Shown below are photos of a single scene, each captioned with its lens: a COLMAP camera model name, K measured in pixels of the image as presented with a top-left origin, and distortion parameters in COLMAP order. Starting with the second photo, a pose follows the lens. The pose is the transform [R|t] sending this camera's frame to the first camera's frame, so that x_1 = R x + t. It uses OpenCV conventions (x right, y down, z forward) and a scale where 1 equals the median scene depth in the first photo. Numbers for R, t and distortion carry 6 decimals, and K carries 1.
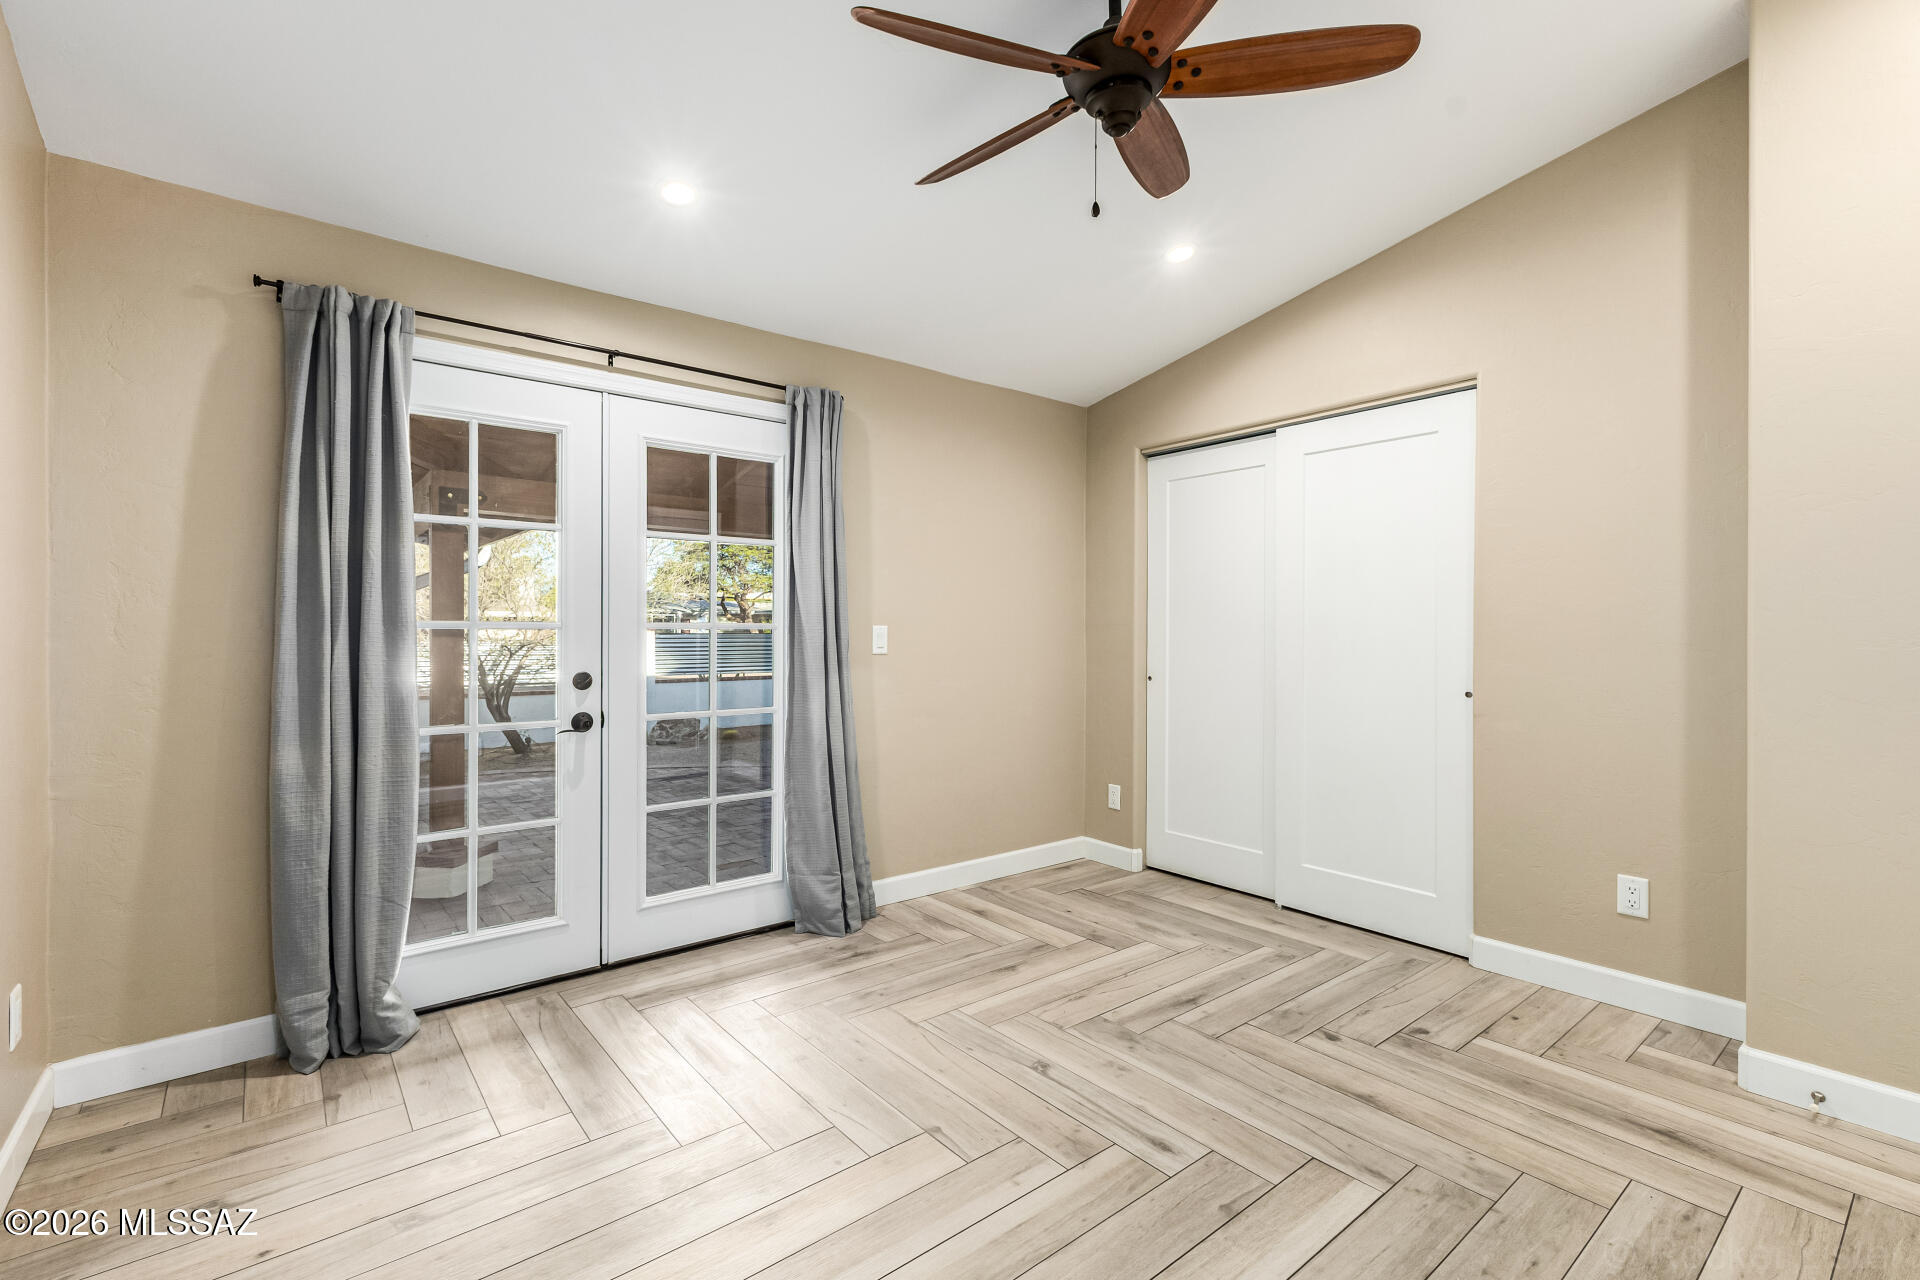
lens RADIAL K [[834.6, 0, 966.6], [0, 834.6, 638.2], [0, 0, 1]] dist [0.014855, -0.004801]
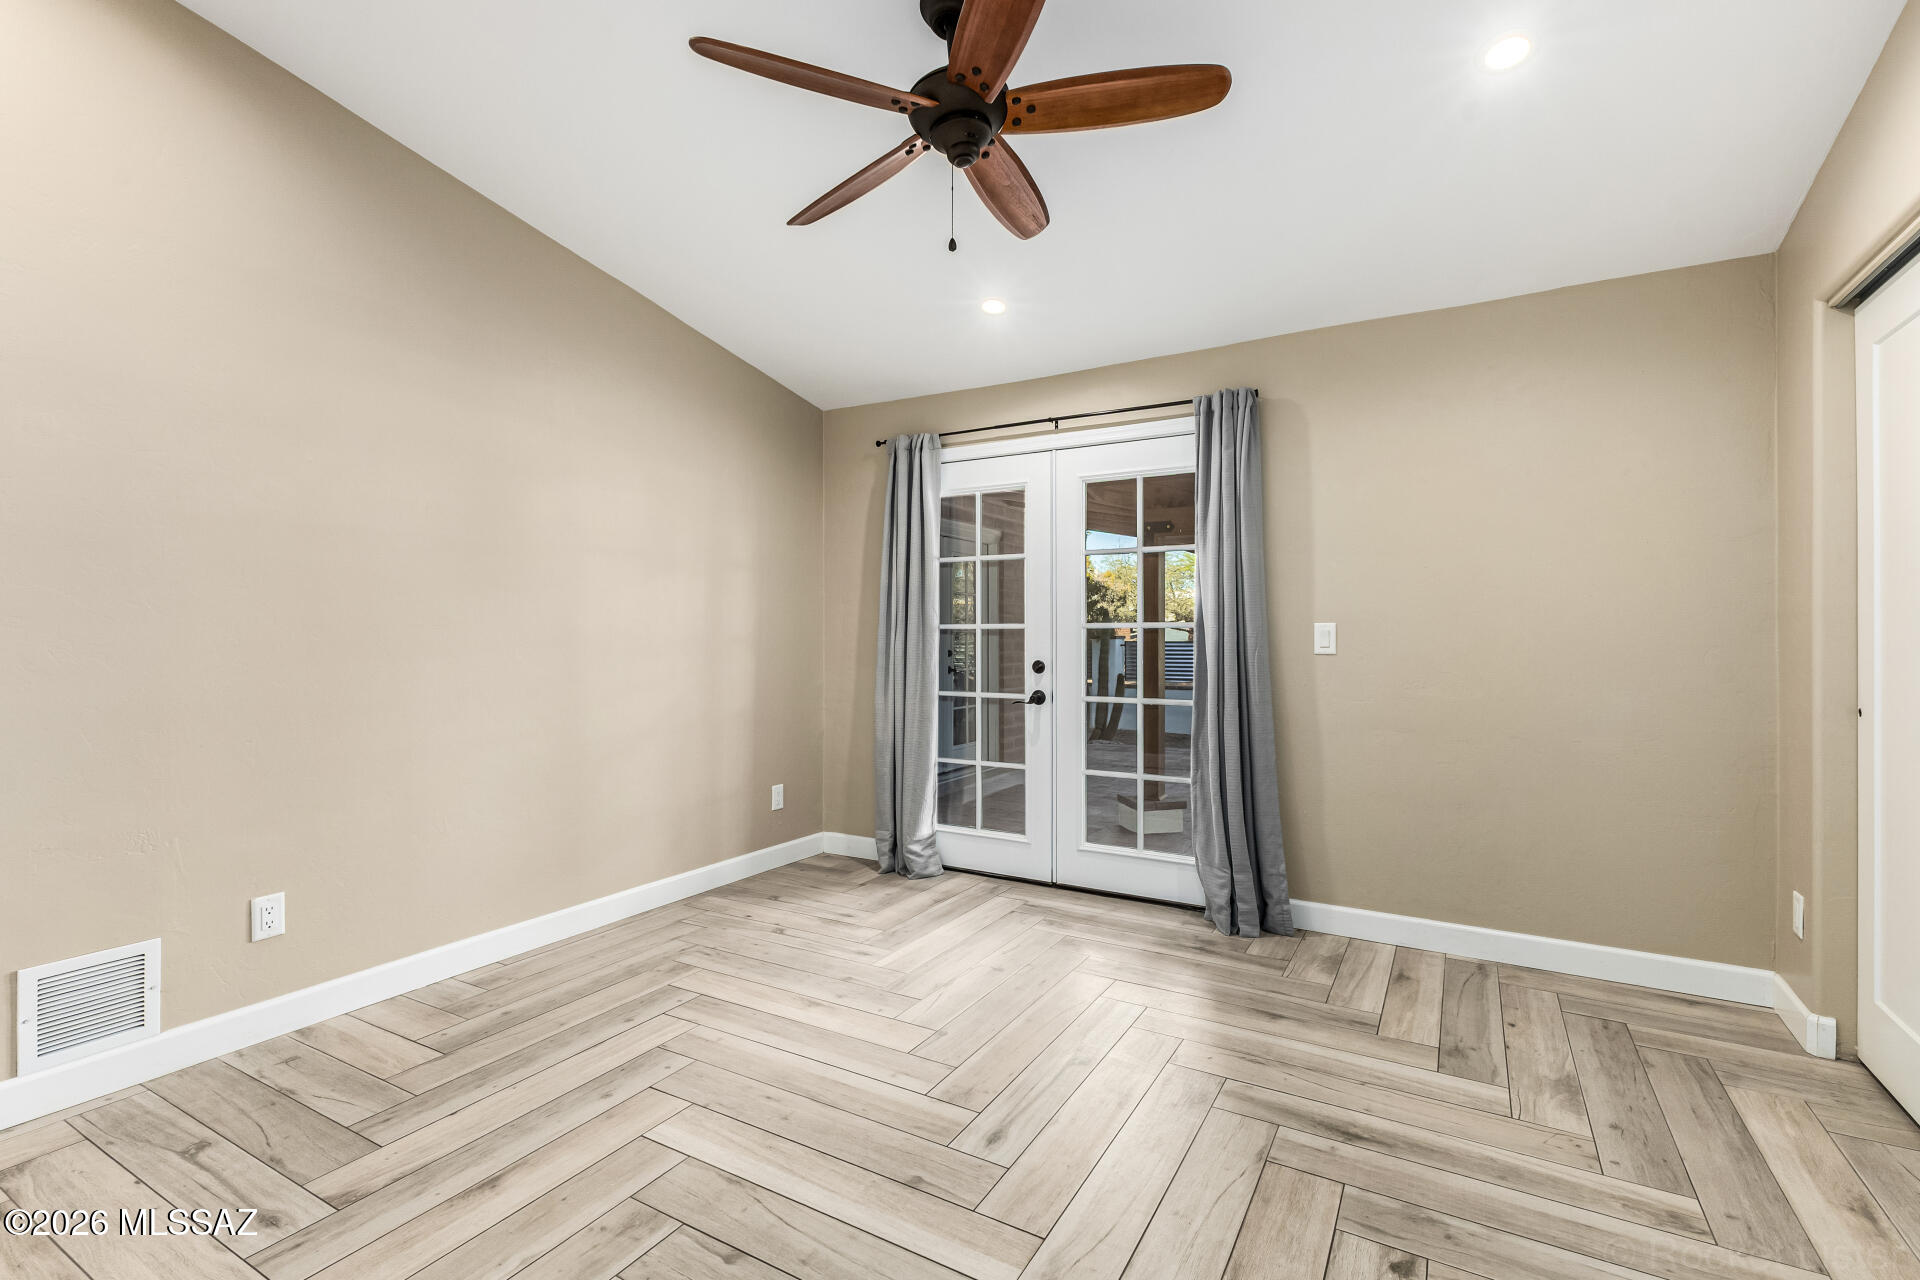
lens RADIAL K [[834.6, 0, 969.0], [0, 834.6, 633.0], [0, 0, 1]] dist [0.014855, -0.004801]
pose [[0.383048, -0.000379, -0.923728, 0.703485], [-0.004022, 0.999990, -0.002078, -0.000783], [0.923720, 0.004511, 0.383043, 0.354562]]
